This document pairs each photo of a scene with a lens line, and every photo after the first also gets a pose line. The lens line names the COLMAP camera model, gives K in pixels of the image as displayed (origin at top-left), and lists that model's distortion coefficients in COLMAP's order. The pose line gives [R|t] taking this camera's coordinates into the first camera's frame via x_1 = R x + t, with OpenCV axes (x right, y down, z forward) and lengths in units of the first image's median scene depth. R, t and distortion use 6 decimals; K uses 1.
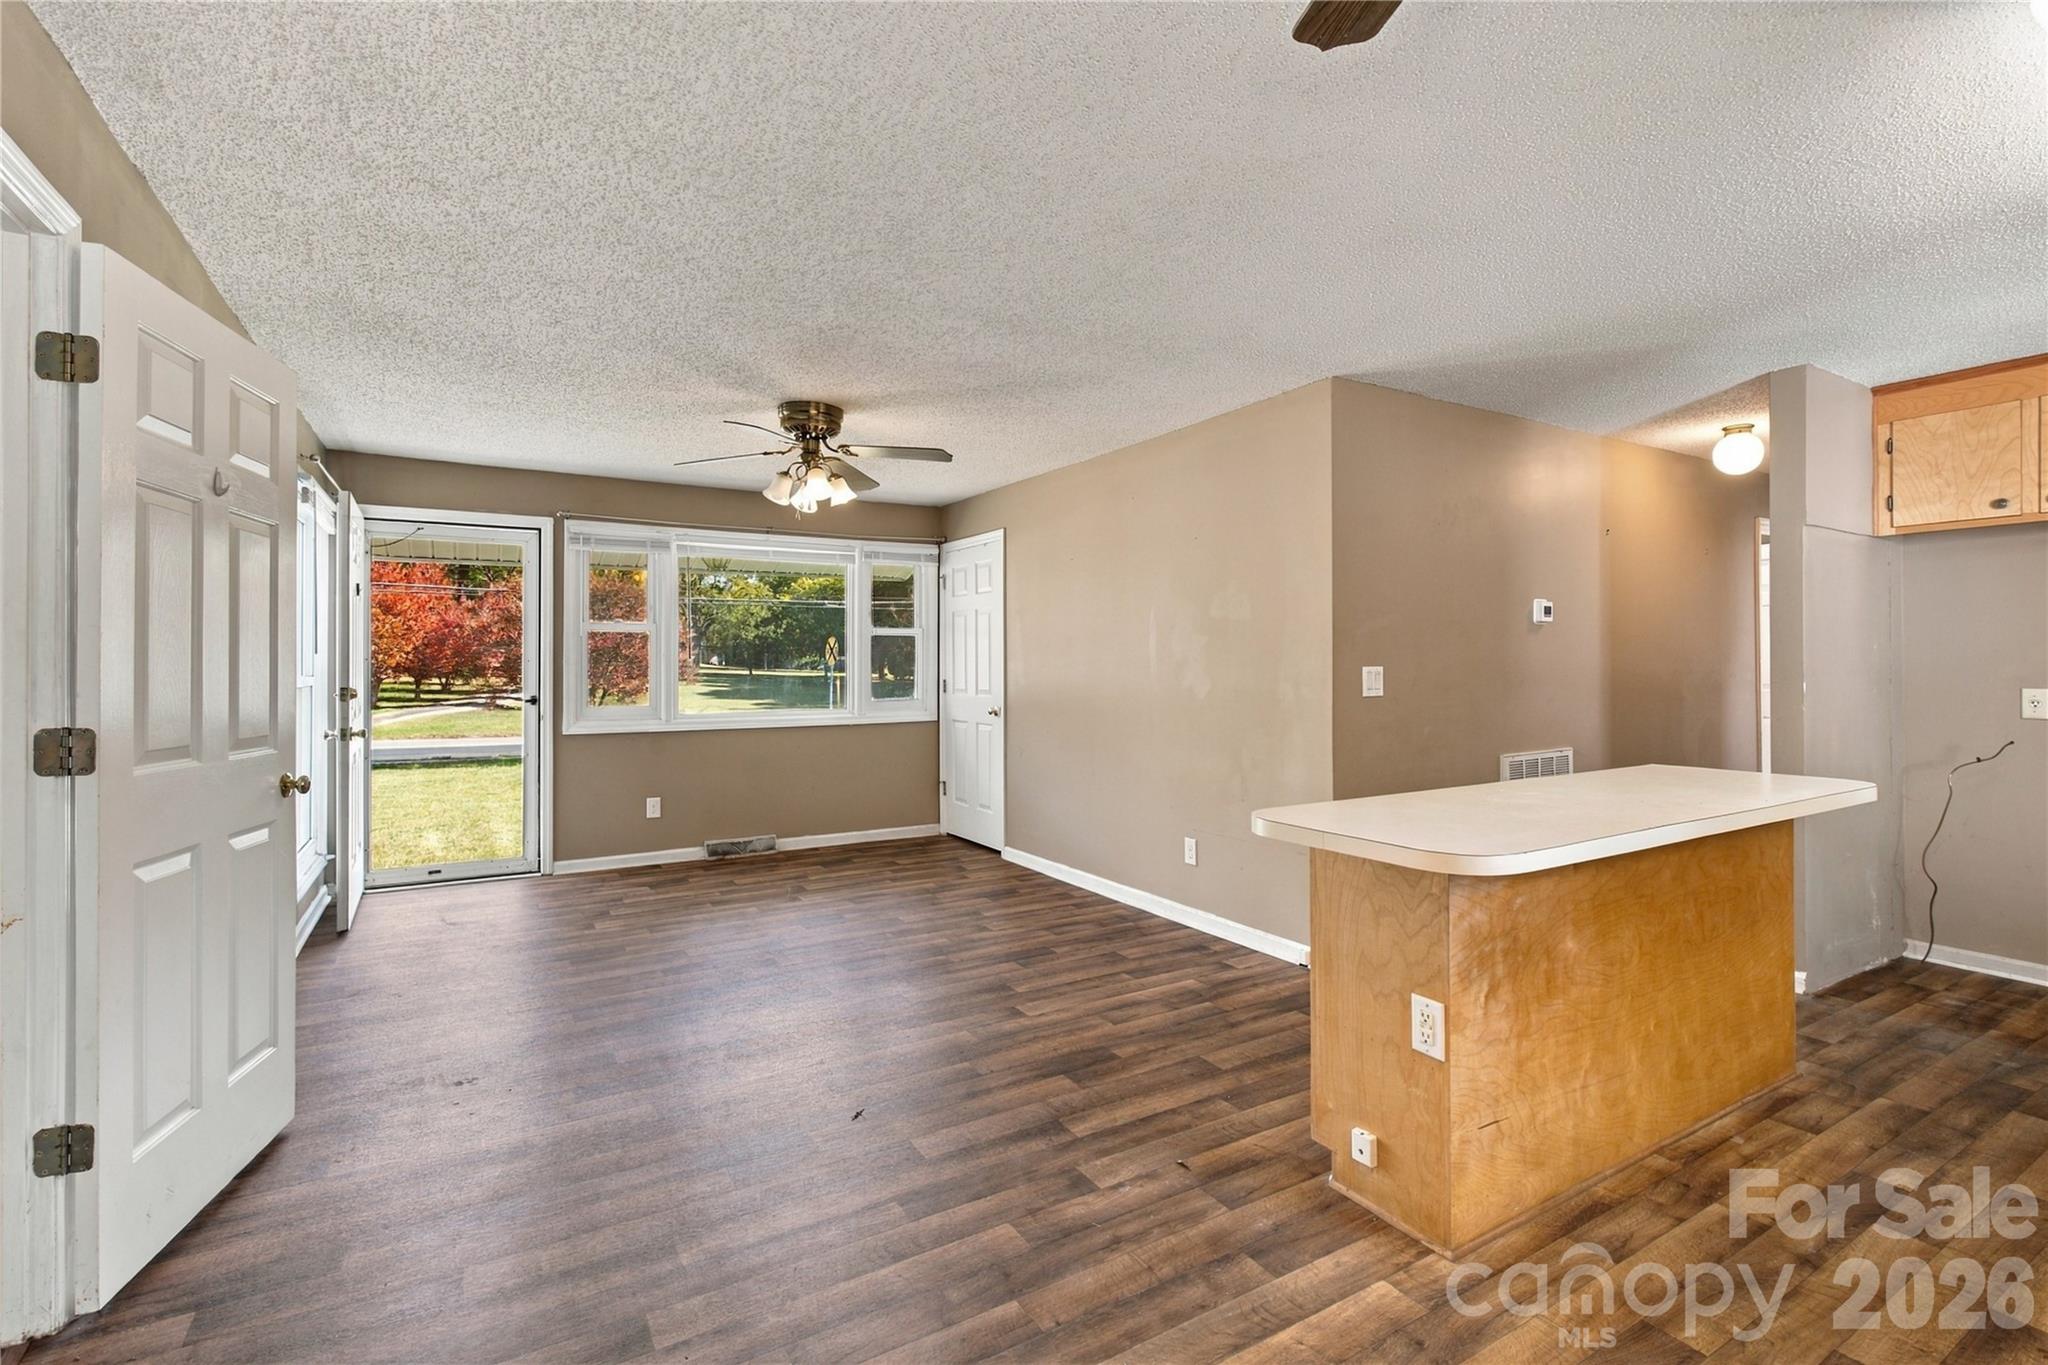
lens RADIAL K [[939.9, 0, 1014.3], [0, 939.9, 679.2], [0, 0, 1]] dist [0.000988, 0.000109]
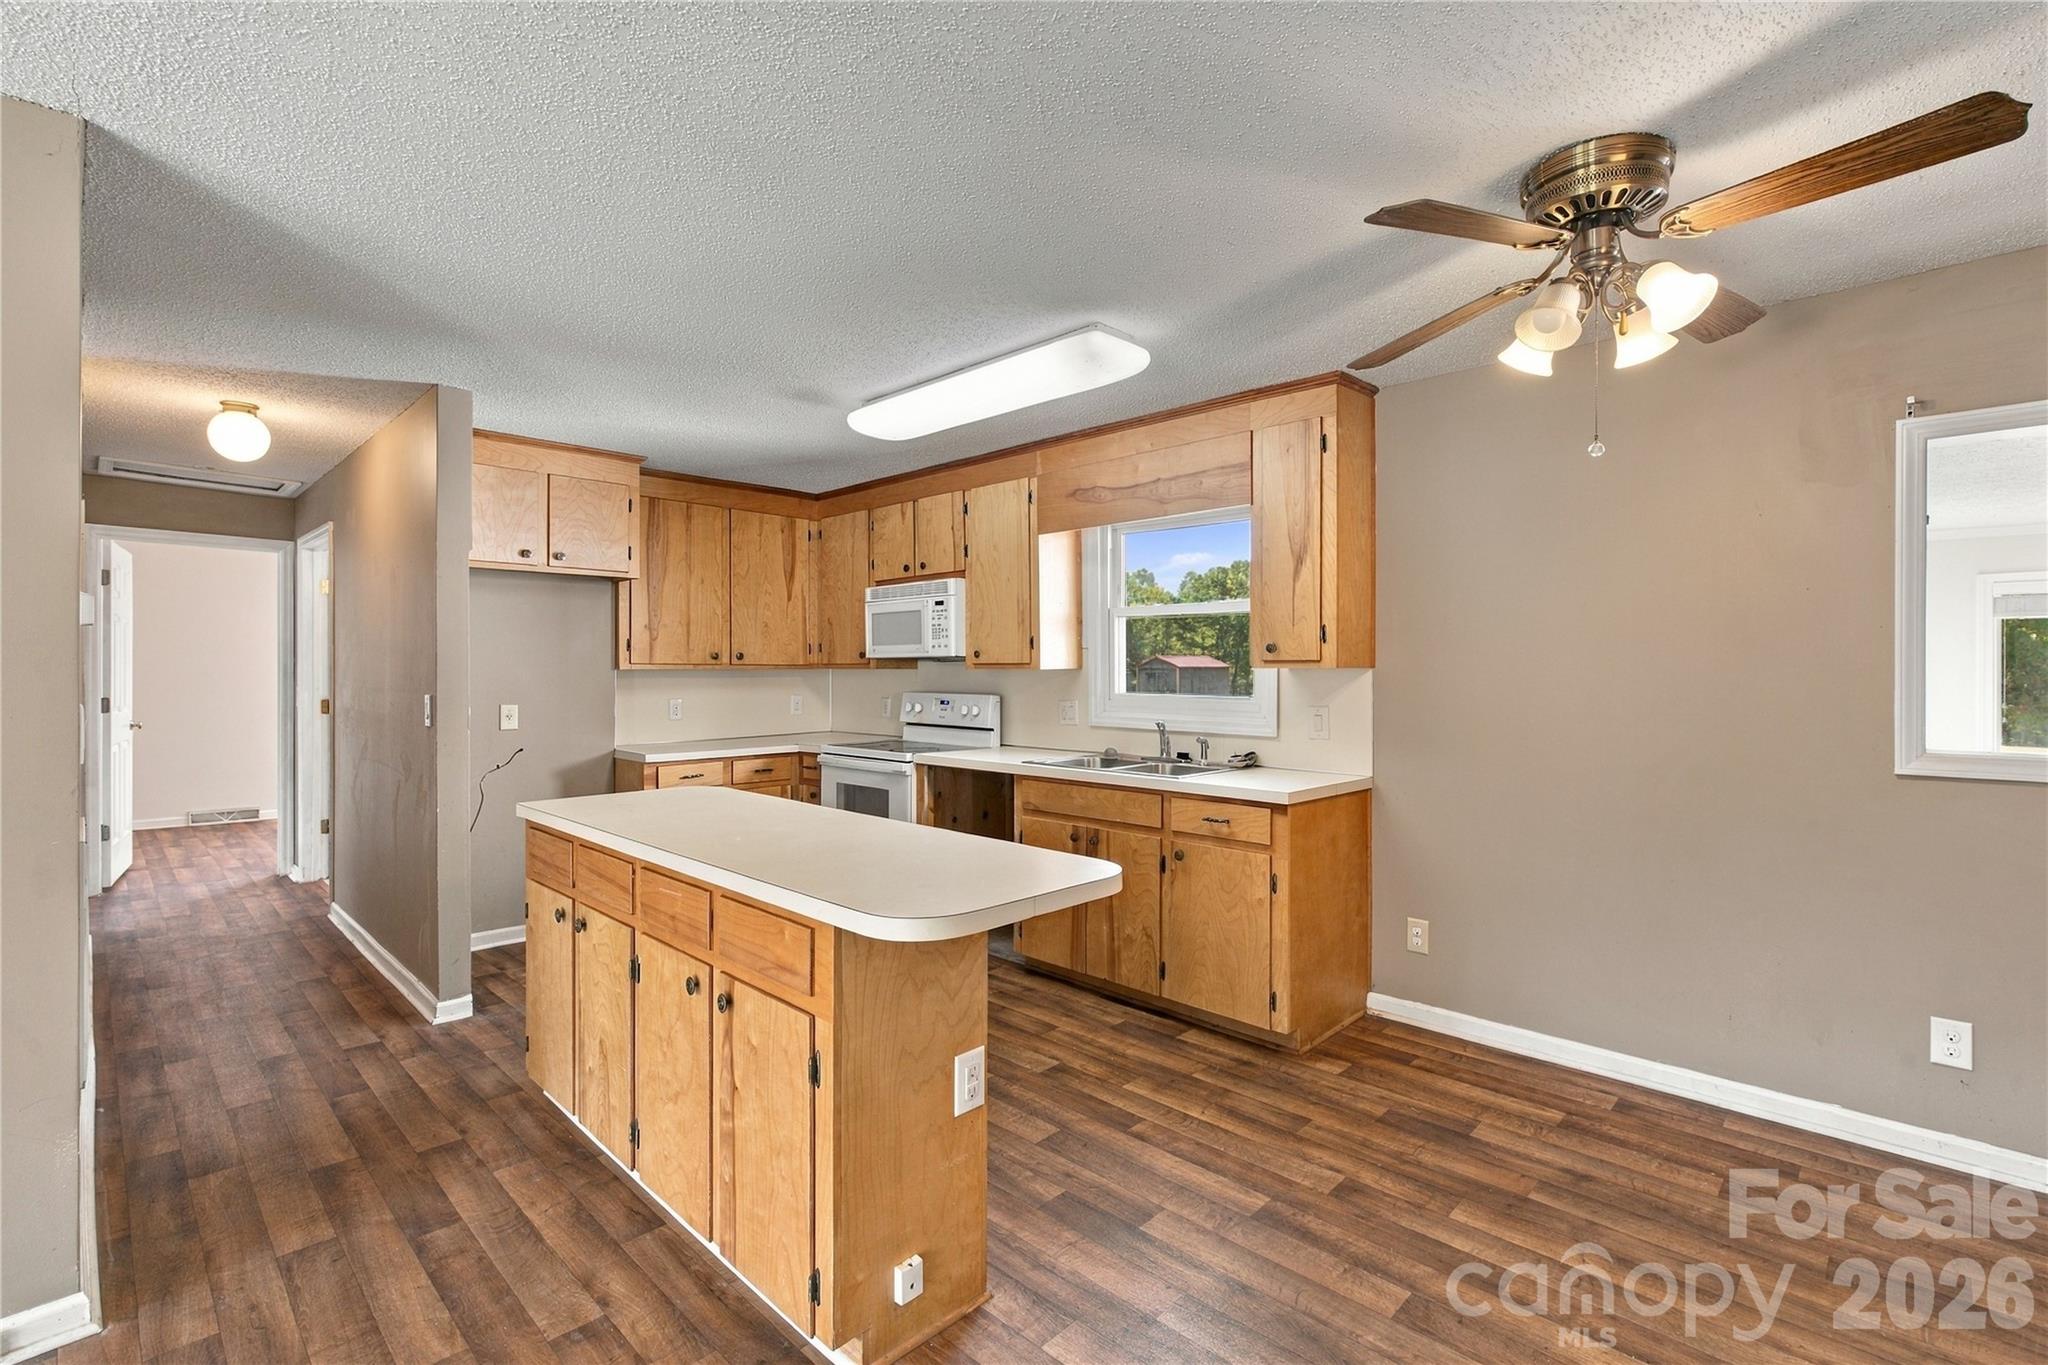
lens RADIAL K [[939.9, 0, 1014.3], [0, 939.9, 679.2], [0, 0, 1]] dist [0.000988, 0.000109]
pose [[-0.290224, -0.000648, 0.956958, -0.485120], [0.013853, 0.999892, 0.004879, -0.030006], [-0.956858, 0.014673, -0.290184, 1.154684]]
